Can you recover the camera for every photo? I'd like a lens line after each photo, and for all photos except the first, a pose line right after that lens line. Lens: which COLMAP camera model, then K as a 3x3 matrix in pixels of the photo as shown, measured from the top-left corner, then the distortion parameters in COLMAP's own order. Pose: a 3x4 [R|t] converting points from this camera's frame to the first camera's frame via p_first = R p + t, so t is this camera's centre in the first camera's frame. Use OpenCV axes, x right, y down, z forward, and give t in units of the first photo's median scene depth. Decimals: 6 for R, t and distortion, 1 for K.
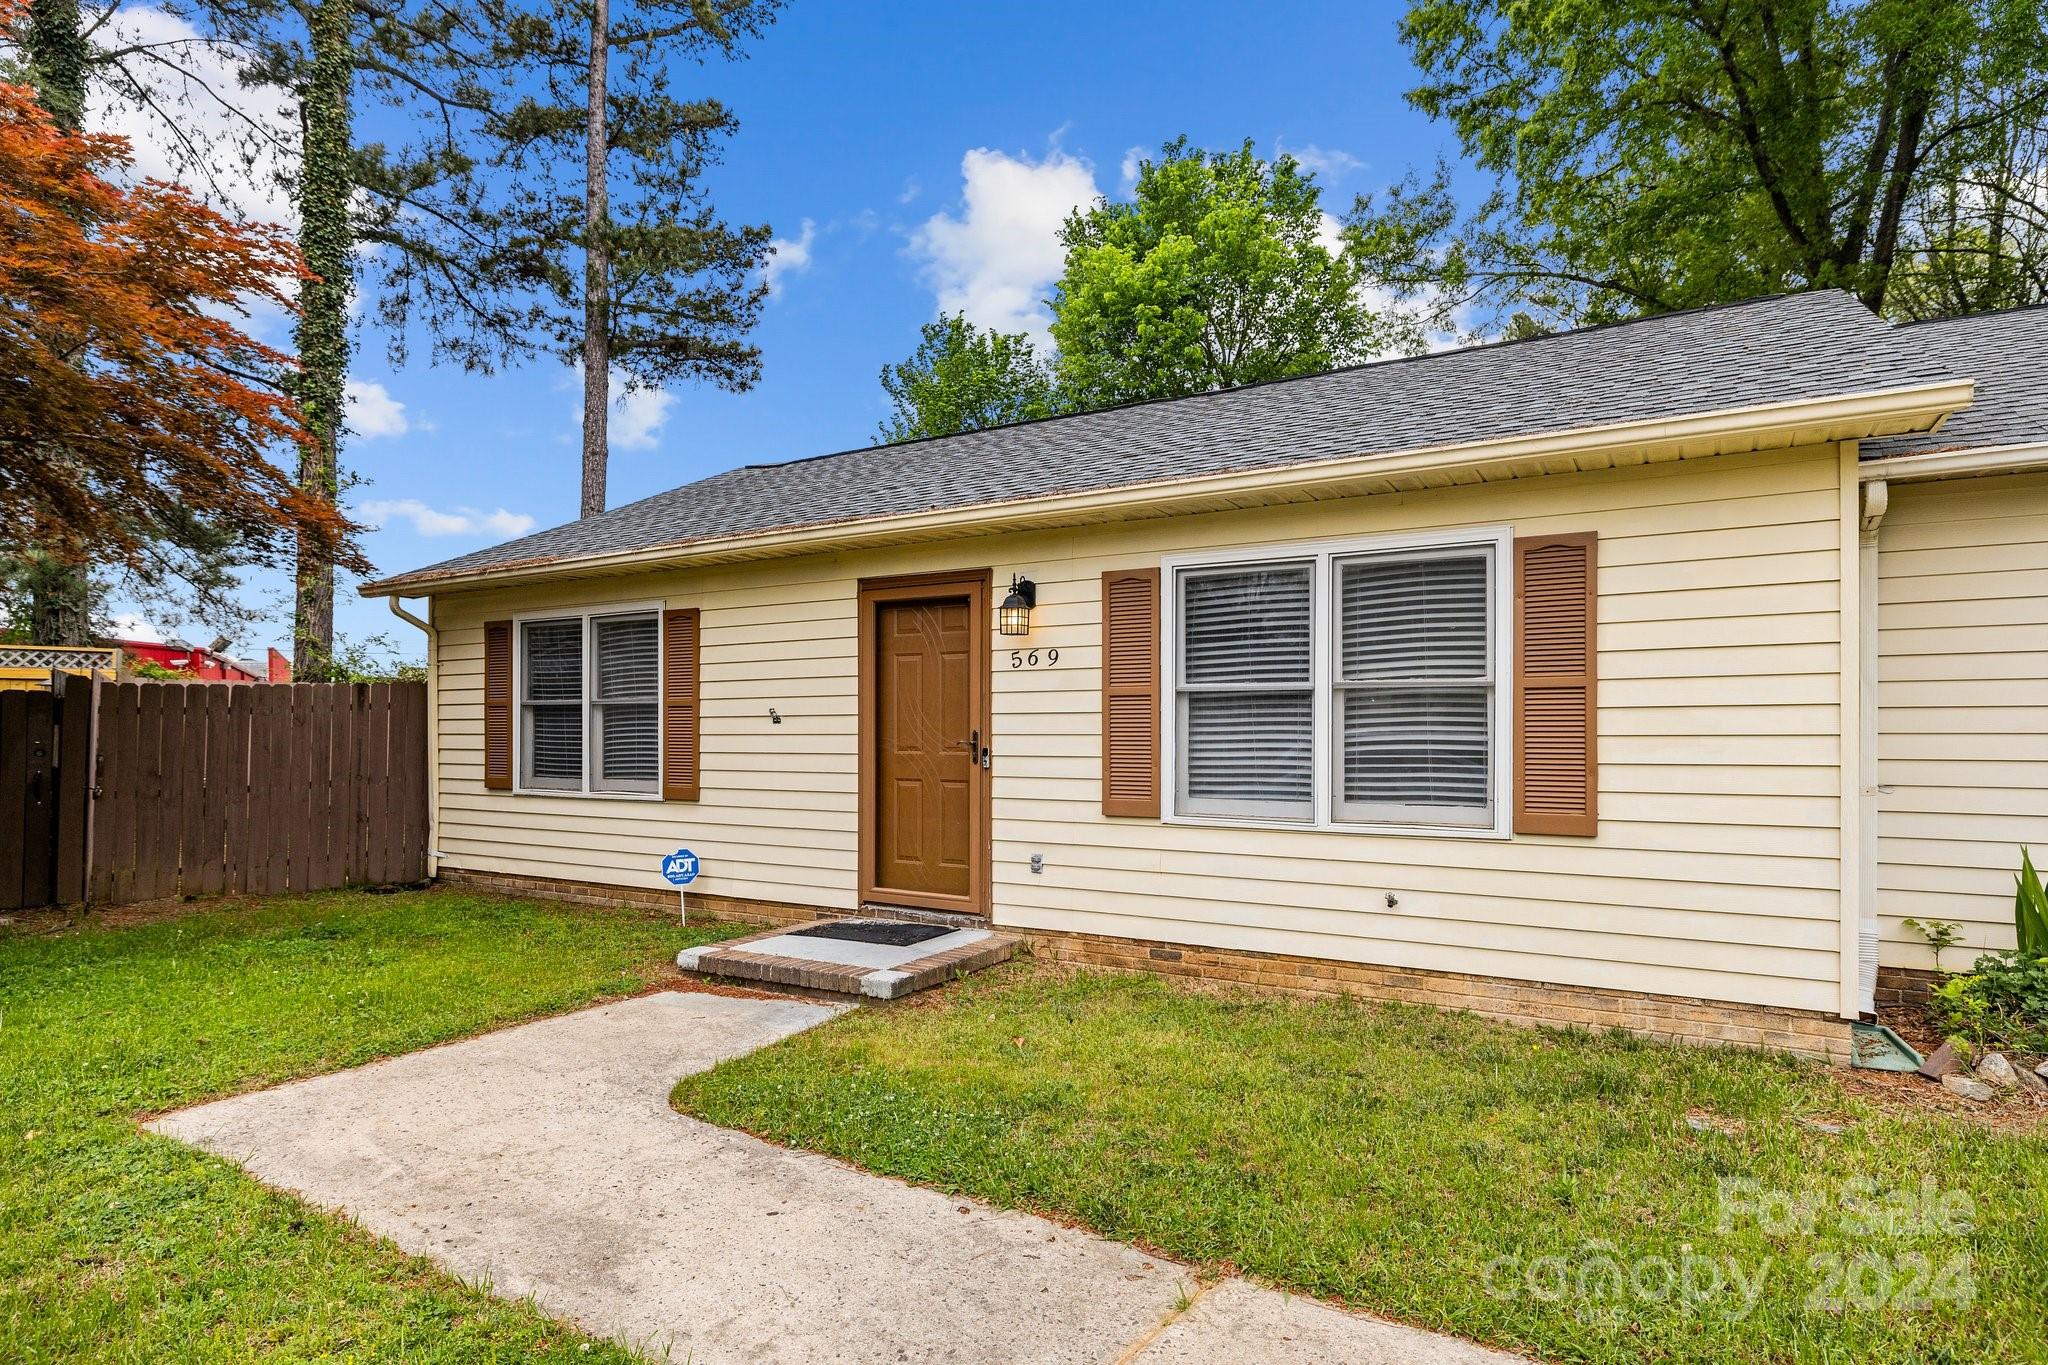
lens RADIAL K [[1109.1, 0, 1024.0], [0, 1109.1, 682.5], [0, 0, 1]] dist [0.000747, -0.000257]
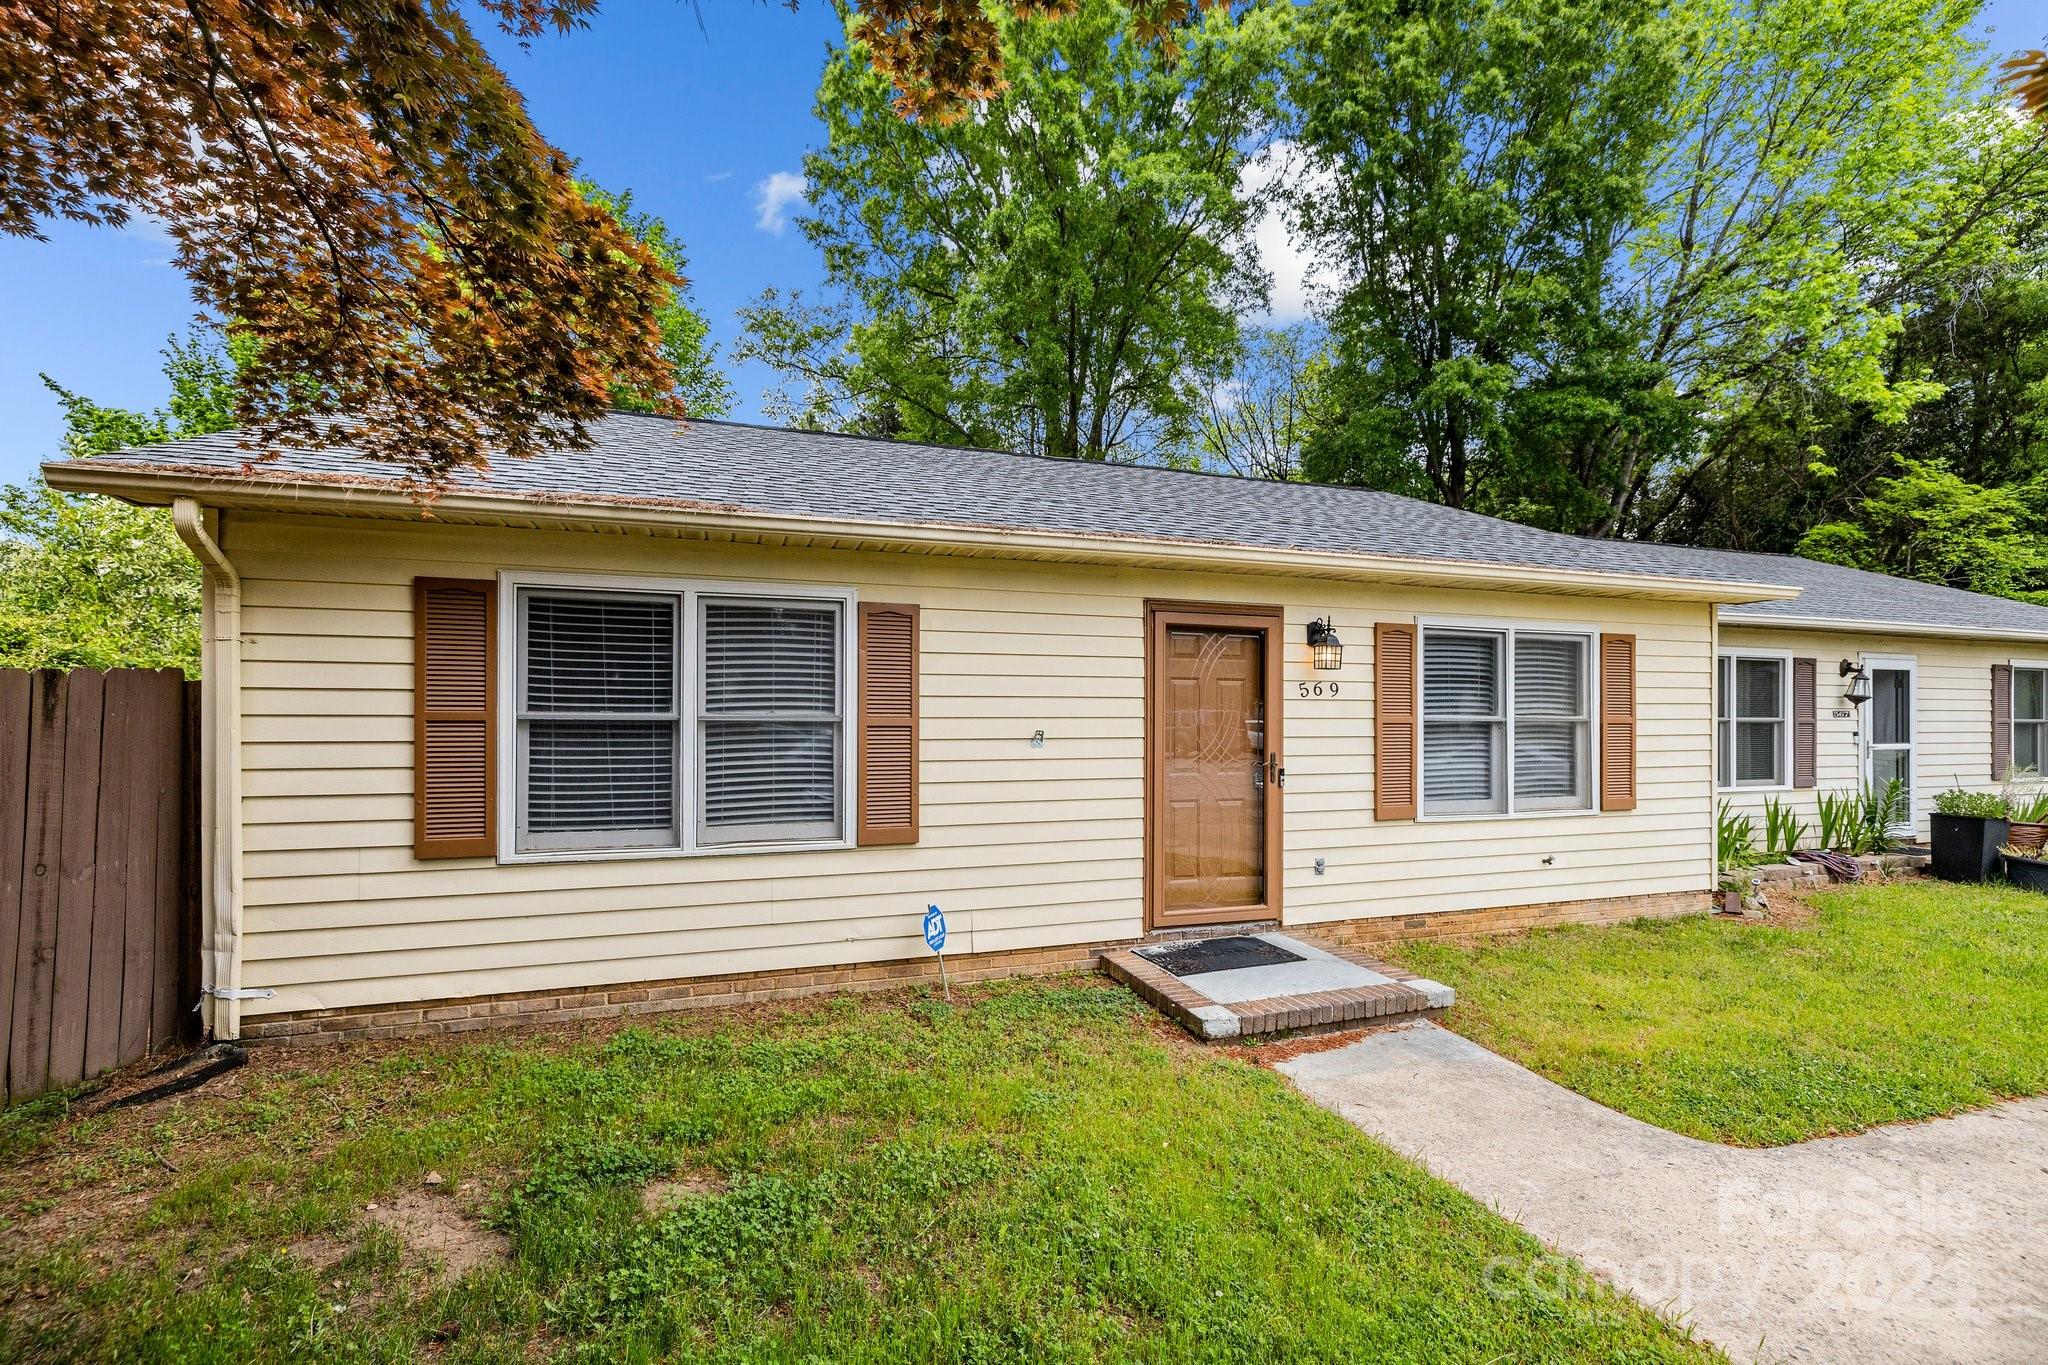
lens RADIAL K [[869.3, 0, 1022.9], [0, 869.3, 691.0], [0, 0, 1]] dist [-0.000516, 0.000199]
pose [[0.648899, 0.028447, 0.760343, -0.869240], [-0.035192, 0.999354, -0.007355, -0.002612], [-0.760061, -0.021985, 0.649480, 0.635476]]
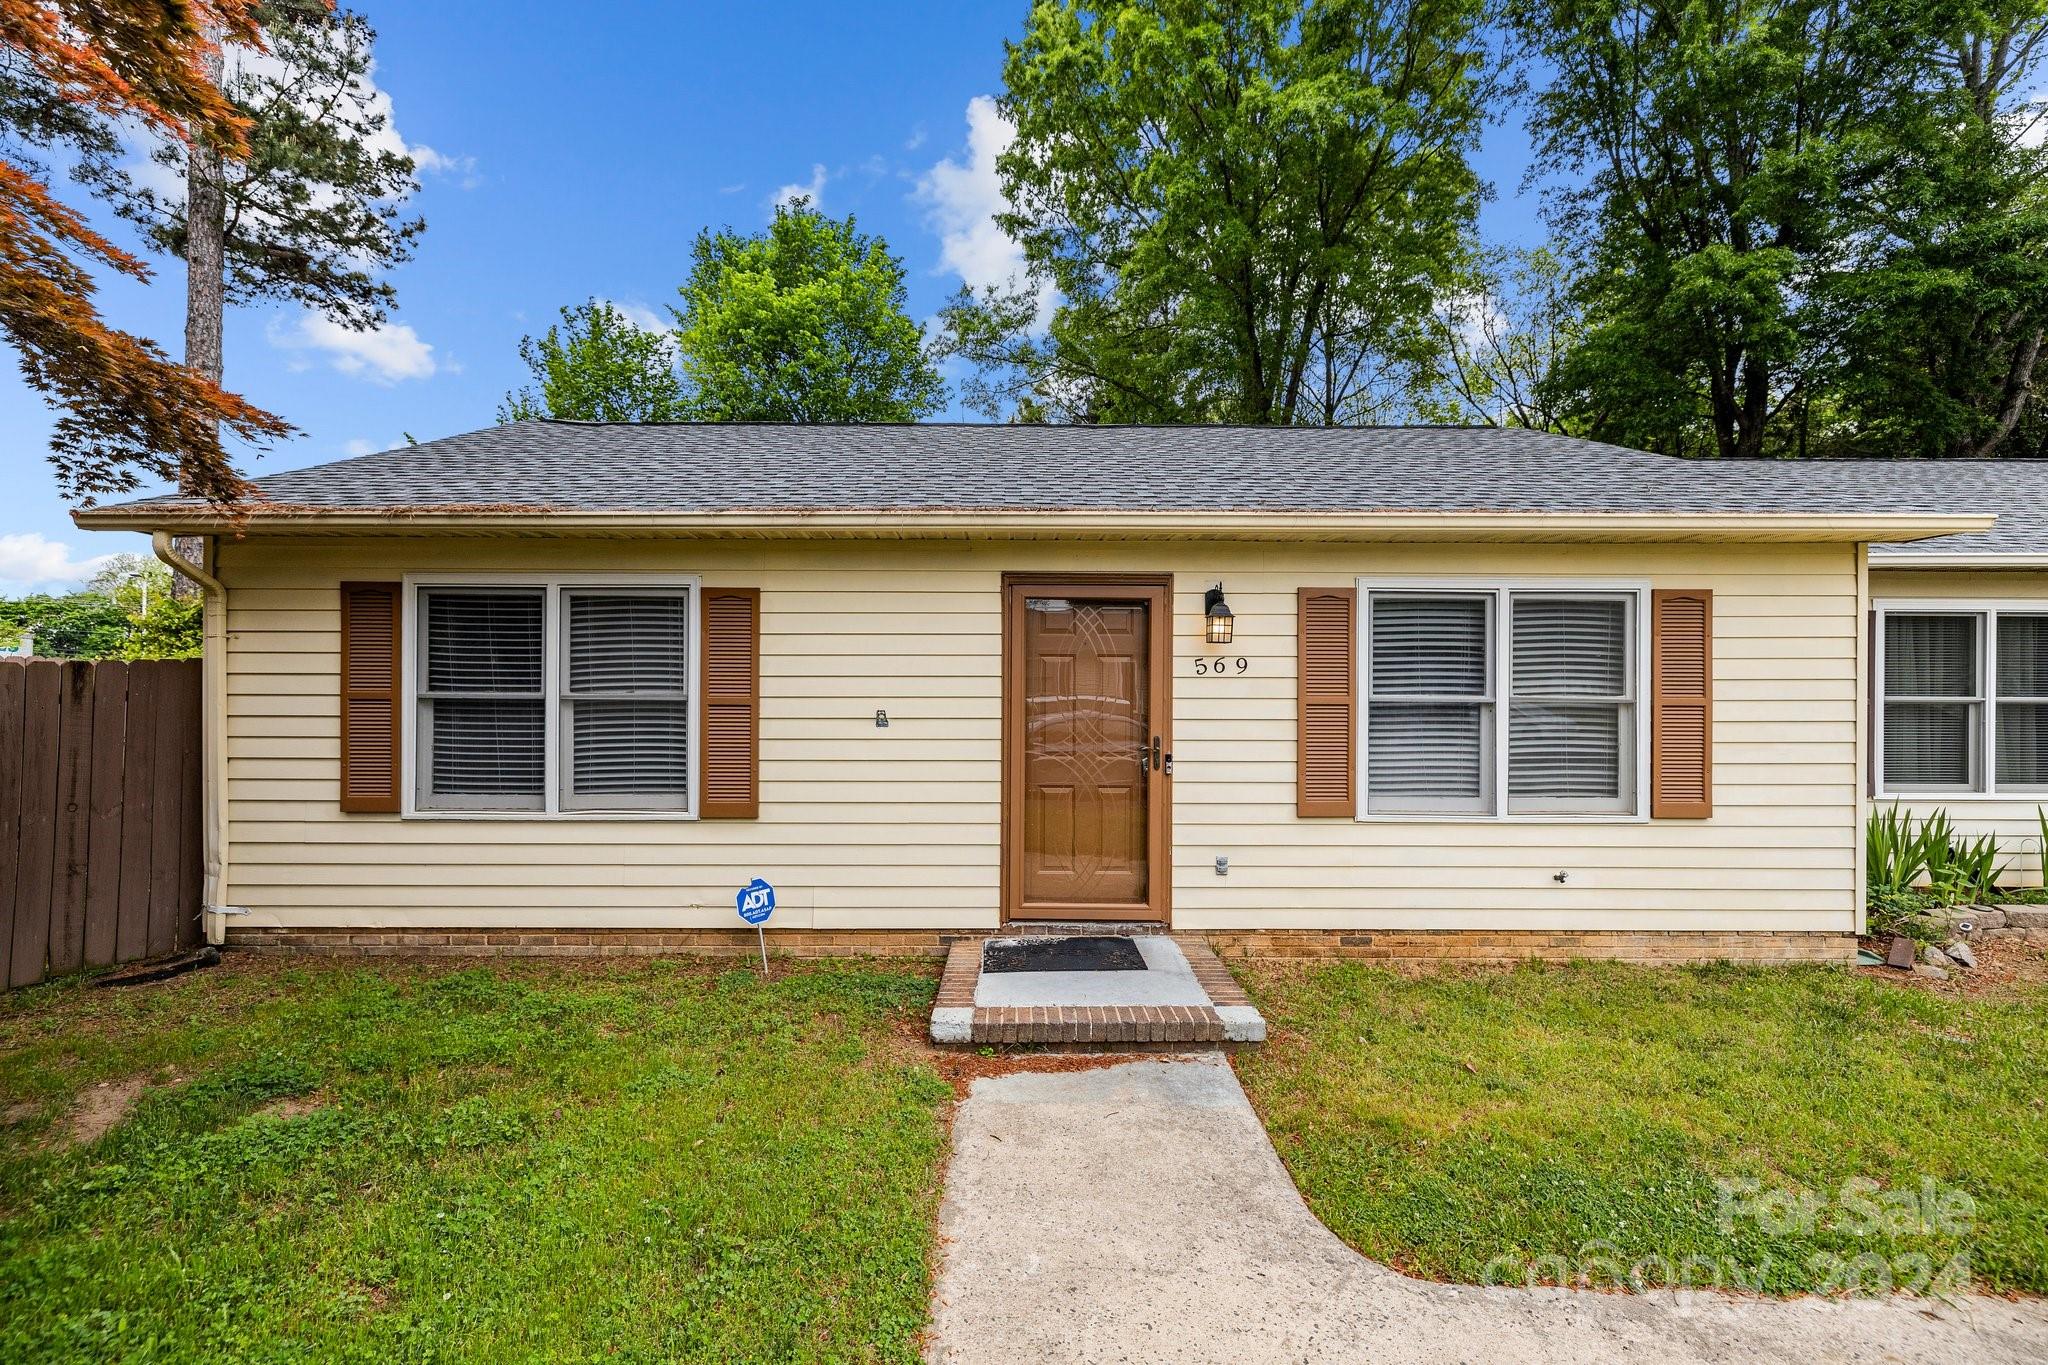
lens RADIAL K [[861.0, 0, 1023.0], [0, 861.0, 663.3], [0, 0, 1]] dist [-0.000478, 0.000313]
pose [[0.855505, 0.022165, 0.517320, -0.550774], [-0.027302, 0.999625, 0.002321, -0.020581], [-0.517075, -0.016110, 0.855789, 0.407406]]
